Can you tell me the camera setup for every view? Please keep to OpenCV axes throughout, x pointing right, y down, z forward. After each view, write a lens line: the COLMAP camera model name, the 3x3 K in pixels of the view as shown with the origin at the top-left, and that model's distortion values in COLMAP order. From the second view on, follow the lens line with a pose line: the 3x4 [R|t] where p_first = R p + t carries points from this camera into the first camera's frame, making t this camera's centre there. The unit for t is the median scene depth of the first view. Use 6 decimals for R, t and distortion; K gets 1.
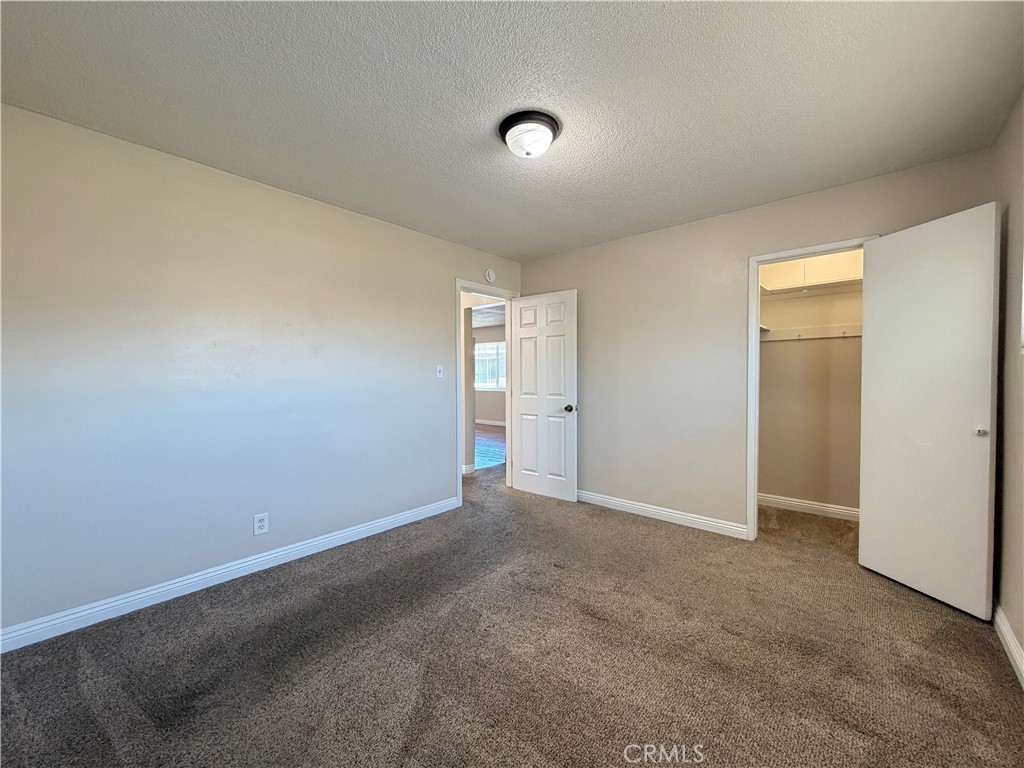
lens RADIAL K [[399.8, 0, 513.7], [0, 399.8, 392.7], [0, 0, 1]] dist [0.000587, 0.000030]
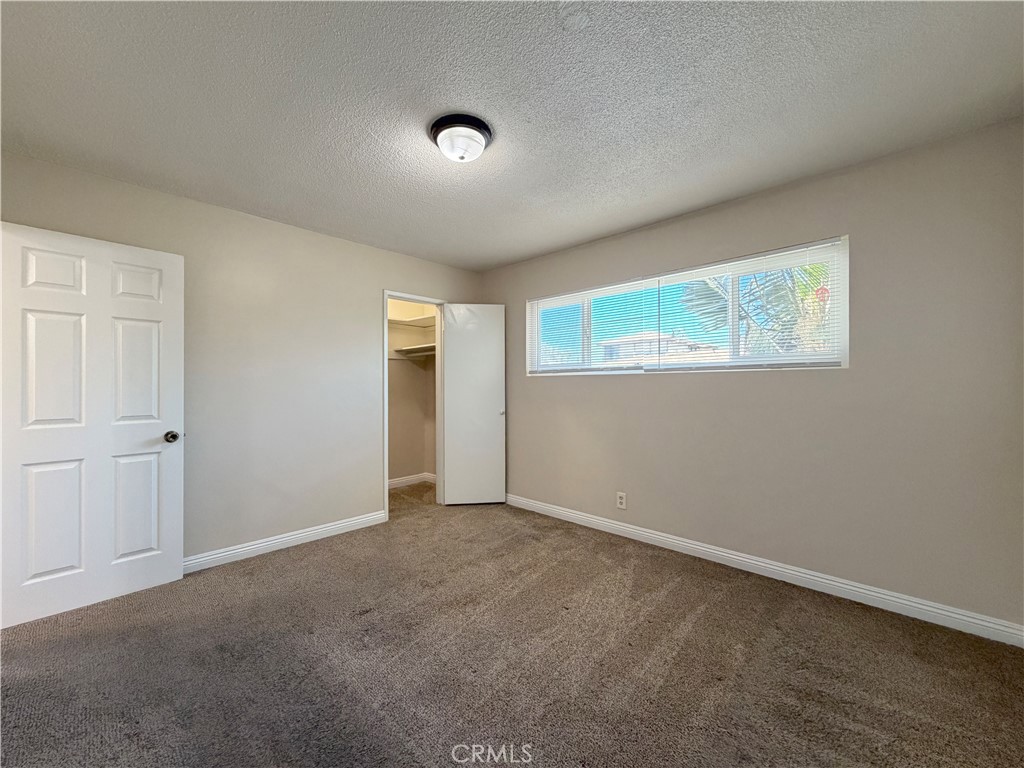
lens RADIAL K [[415.3, 0, 510.8], [0, 415.3, 379.9], [0, 0, 1]] dist [-0.000676, -0.000246]
pose [[0.046649, 0.005721, 0.998895, -0.550657], [0.034448, 0.999380, -0.007332, -0.031283], [-0.998317, 0.034752, 0.046423, 0.460662]]
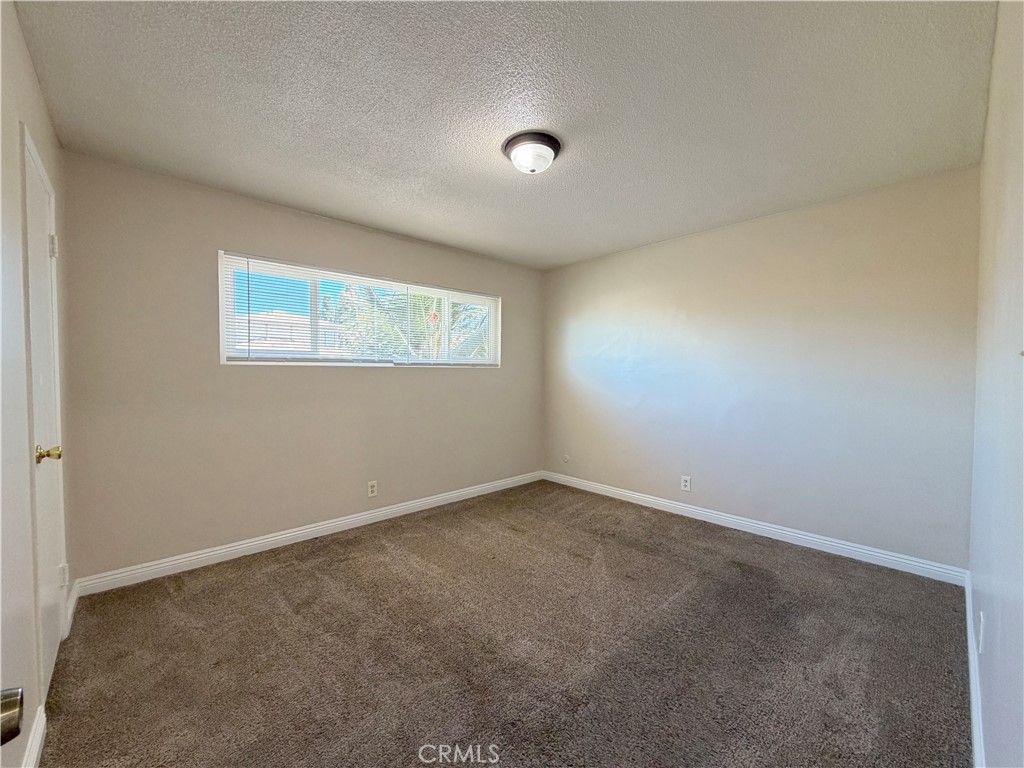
lens RADIAL K [[405.9, 0, 512.0], [0, 405.9, 384.0], [0, 0, 1]] dist [0.000812, 0.000011]
pose [[-0.995659, -0.003840, 0.092993, -0.002771], [0.000814, 0.998751, 0.049966, -0.048832], [-0.093069, 0.049825, -0.994412, 1.173035]]
